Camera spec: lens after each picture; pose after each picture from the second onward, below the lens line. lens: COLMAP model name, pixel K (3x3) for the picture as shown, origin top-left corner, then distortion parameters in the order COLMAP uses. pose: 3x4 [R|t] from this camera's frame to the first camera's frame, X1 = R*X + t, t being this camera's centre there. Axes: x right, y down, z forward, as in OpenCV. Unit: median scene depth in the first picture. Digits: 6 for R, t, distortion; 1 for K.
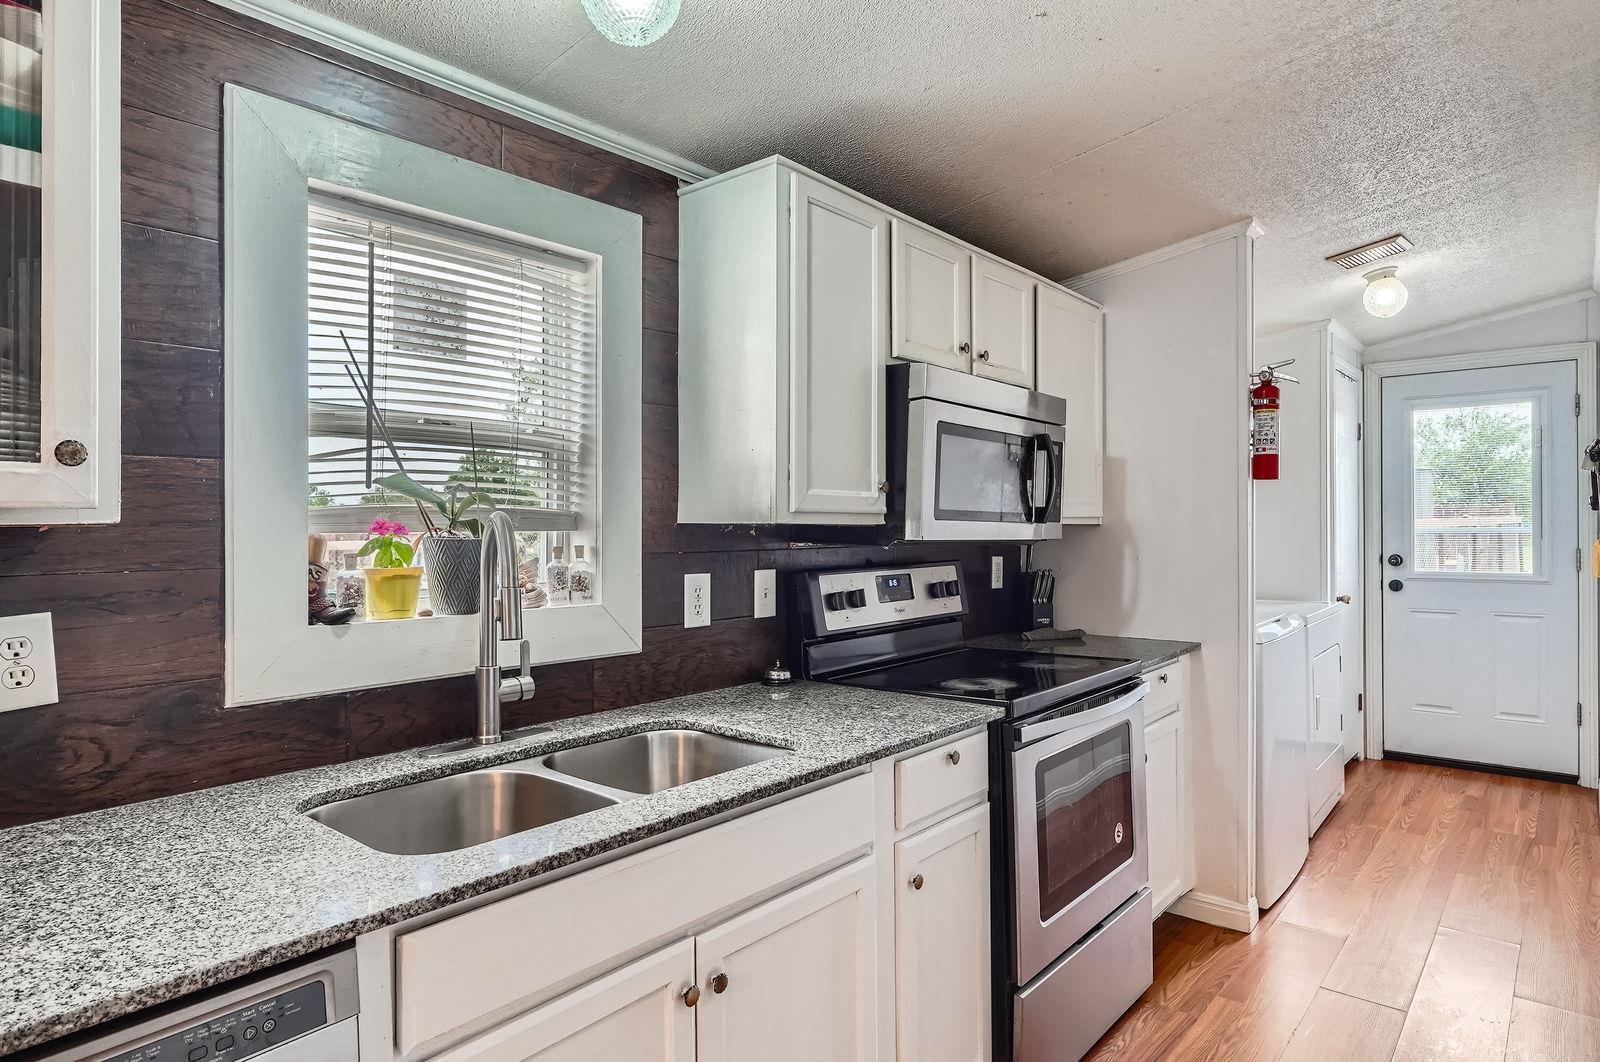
lens RADIAL K [[921.5, 0, 811.6], [0, 921.5, 527.9], [0, 0, 1]] dist [-0.002660, 0.002705]
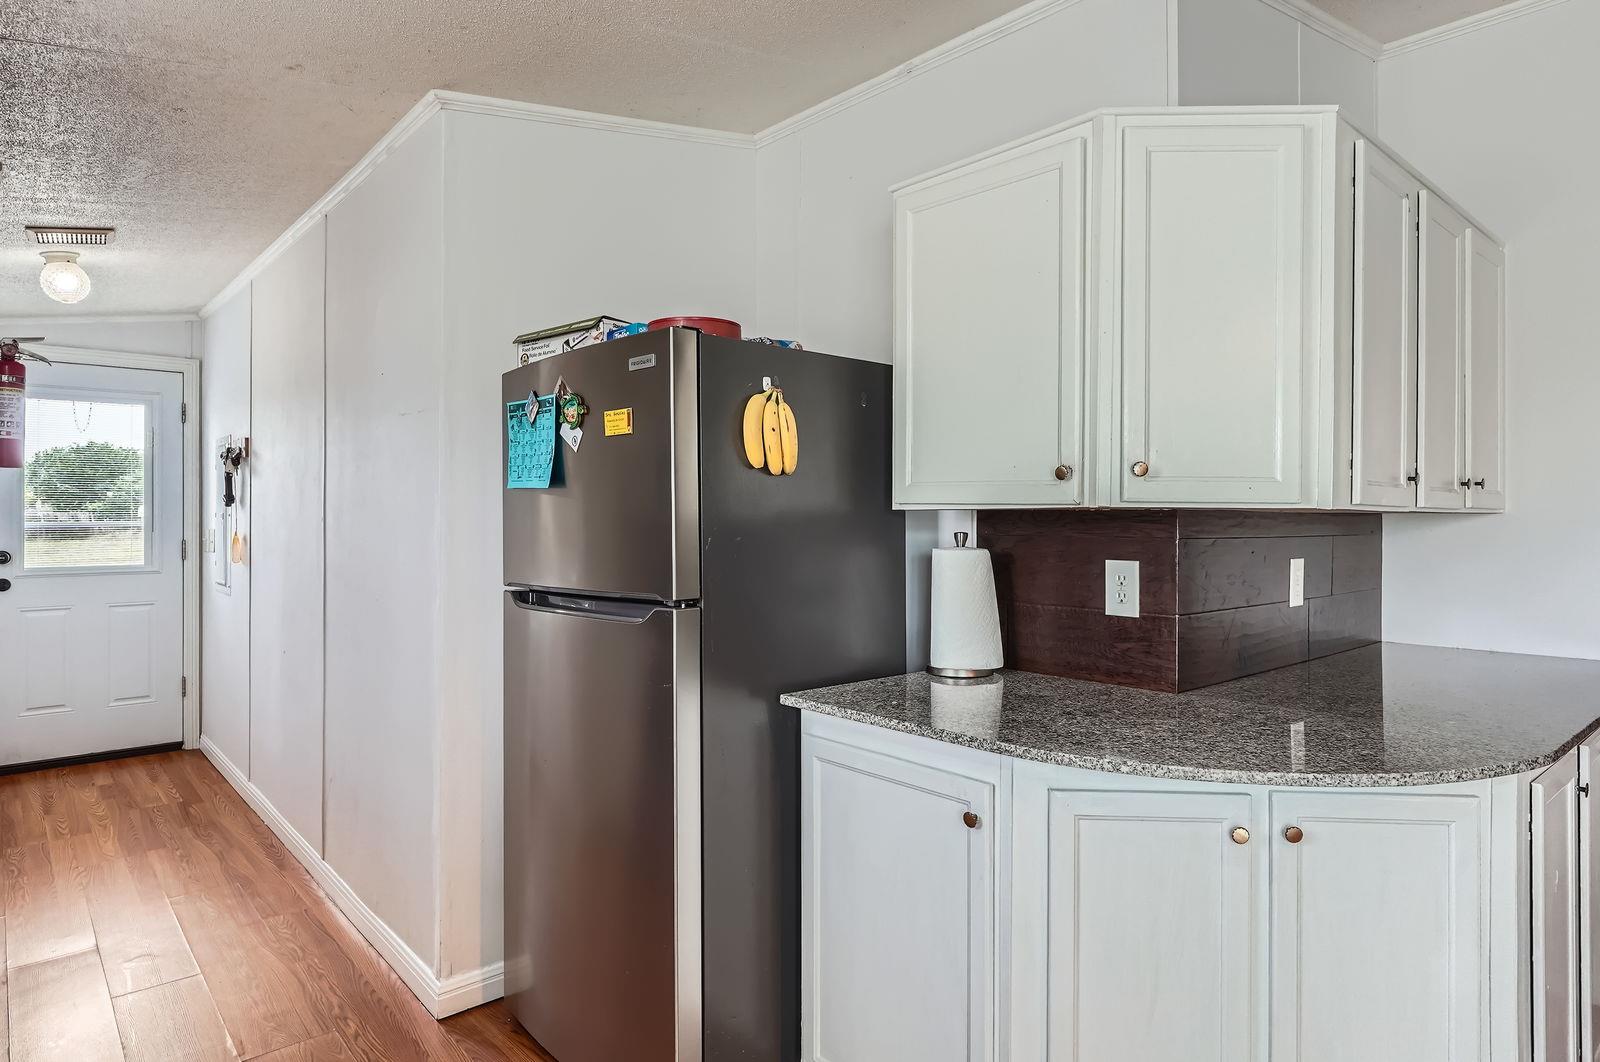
lens RADIAL K [[921.5, 0, 793.7], [0, 921.5, 514.3], [0, 0, 1]] dist [-0.002660, 0.002705]
pose [[0.159414, 0.004364, 0.987202, -0.331389], [0.004304, 0.999978, -0.005116, -0.000247], [-0.987202, 0.005064, 0.159392, 0.161022]]
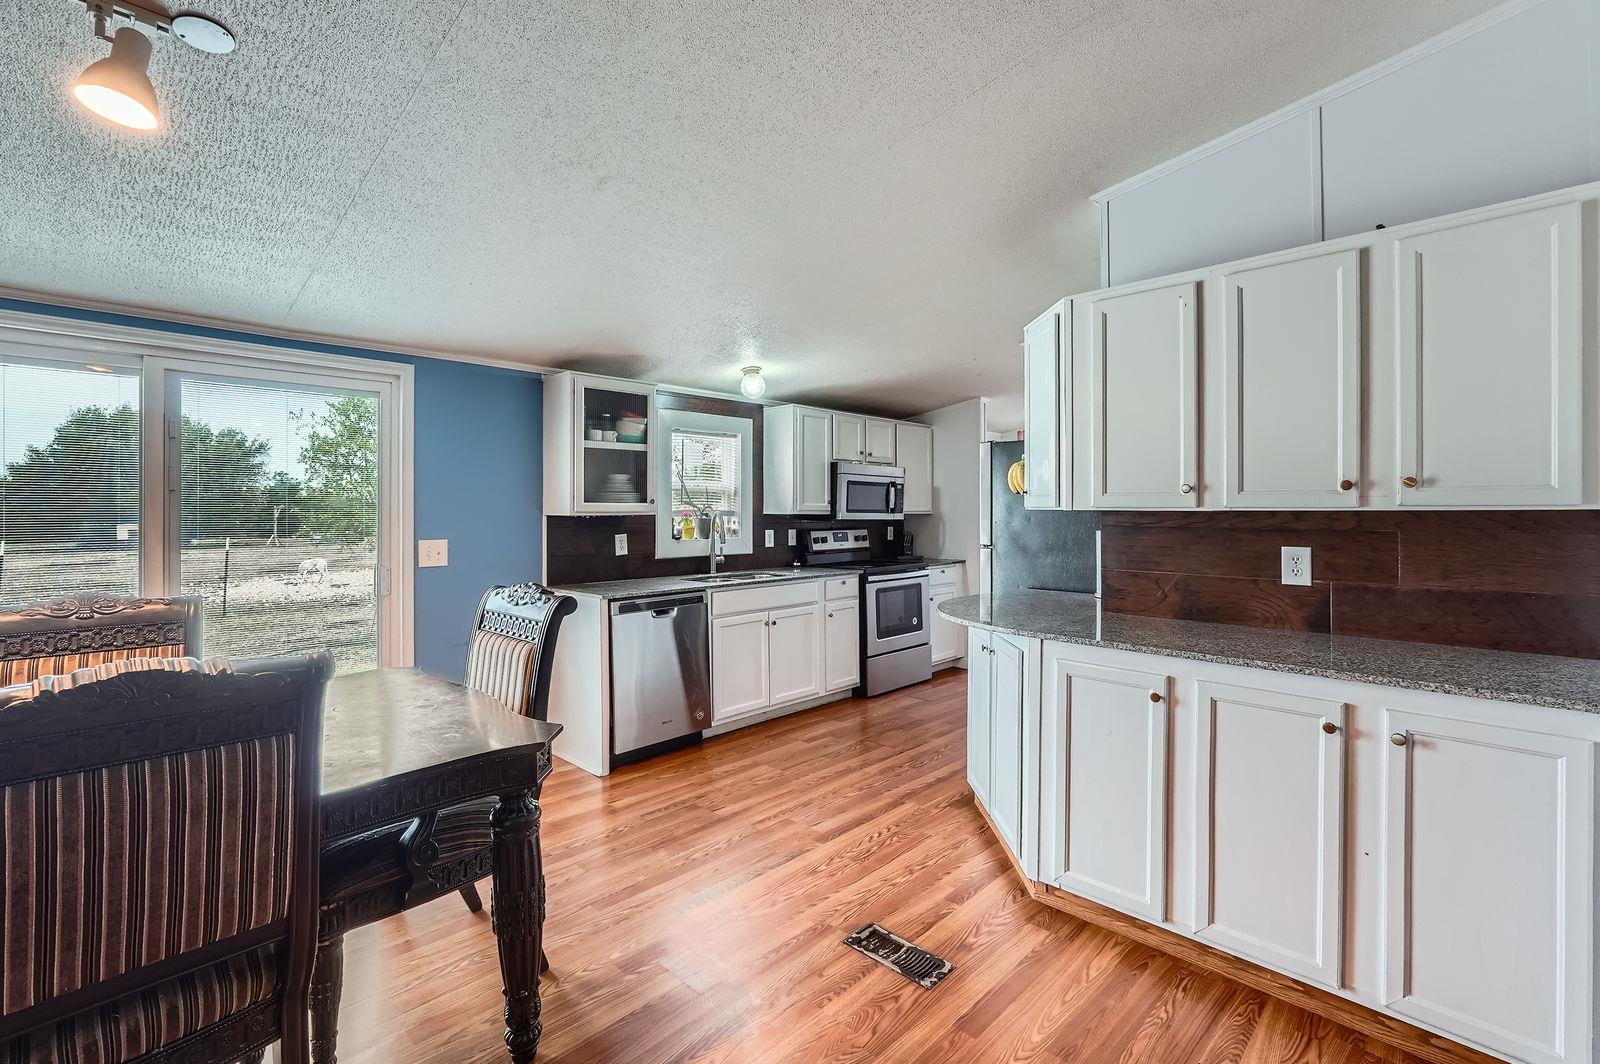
lens RADIAL K [[706.0, 0, 816.2], [0, 706.0, 523.4], [0, 0, 1]] dist [0.000728, 0.001468]
pose [[0.998055, -0.000937, -0.062336, 0.175726], [0.001658, 0.999932, 0.011512, -0.000264], [0.062321, -0.011593, 0.997989, -1.323220]]
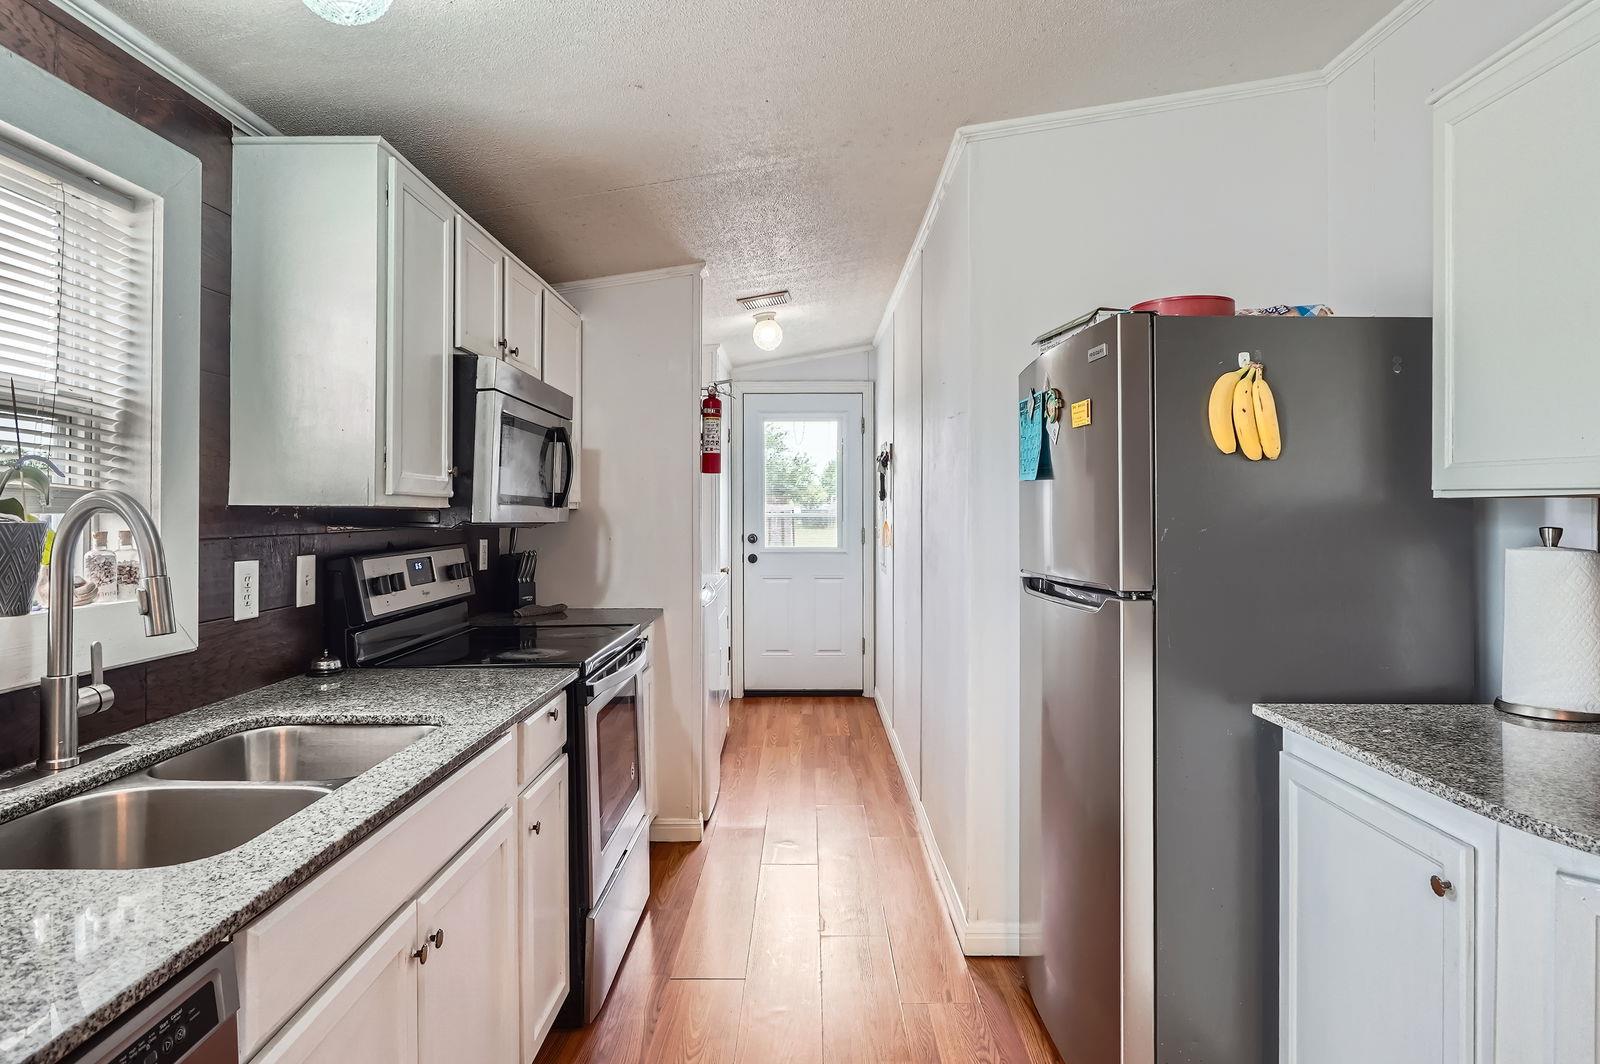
lens RADIAL K [[921.5, 0, 800.7], [0, 921.5, 510.2], [0, 0, 1]] dist [-0.002660, 0.002705]
pose [[0.772119, 0.002684, 0.635473, -0.269493], [0.000322, 0.999989, -0.004614, 0.004111], [-0.635478, 0.003767, 0.772110, -0.049320]]
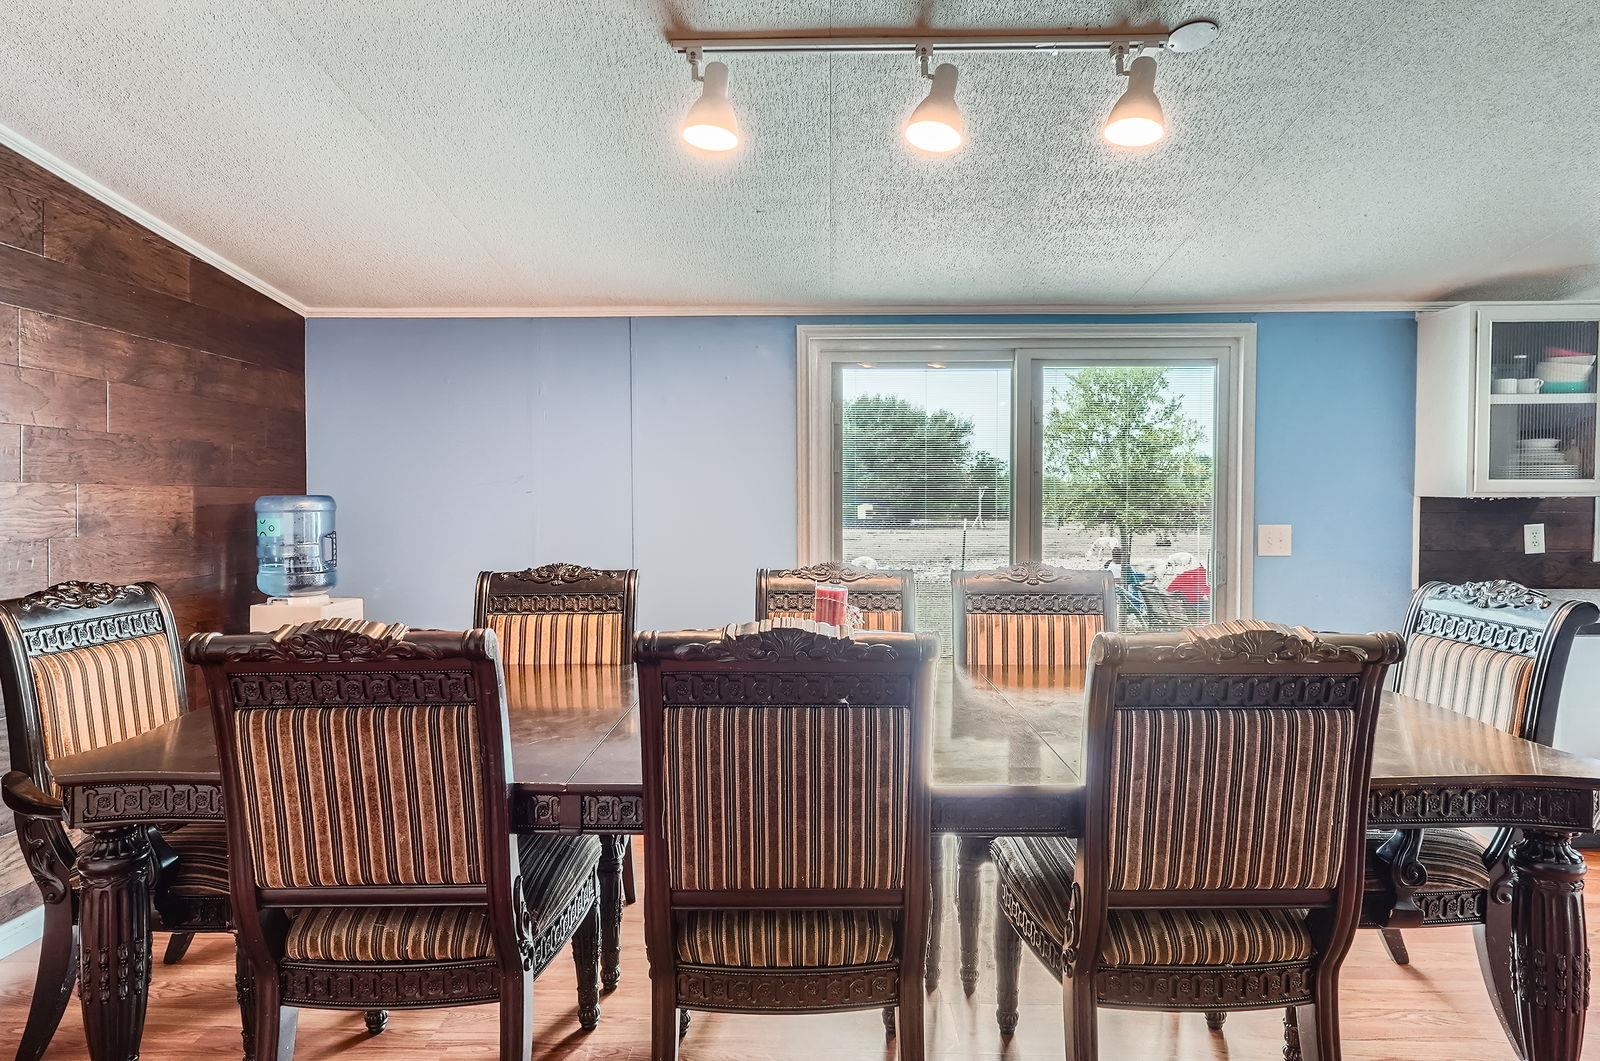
lens RADIAL K [[907.1, 0, 801.9], [0, 907.1, 527.4], [0, 0, 1]] dist [0.003246, -0.000288]
pose [[0.636374, 0.026803, -0.770915, -0.024597], [-0.002288, 0.999457, 0.032861, 0.003245], [0.771377, -0.019148, 0.636090, -1.635728]]
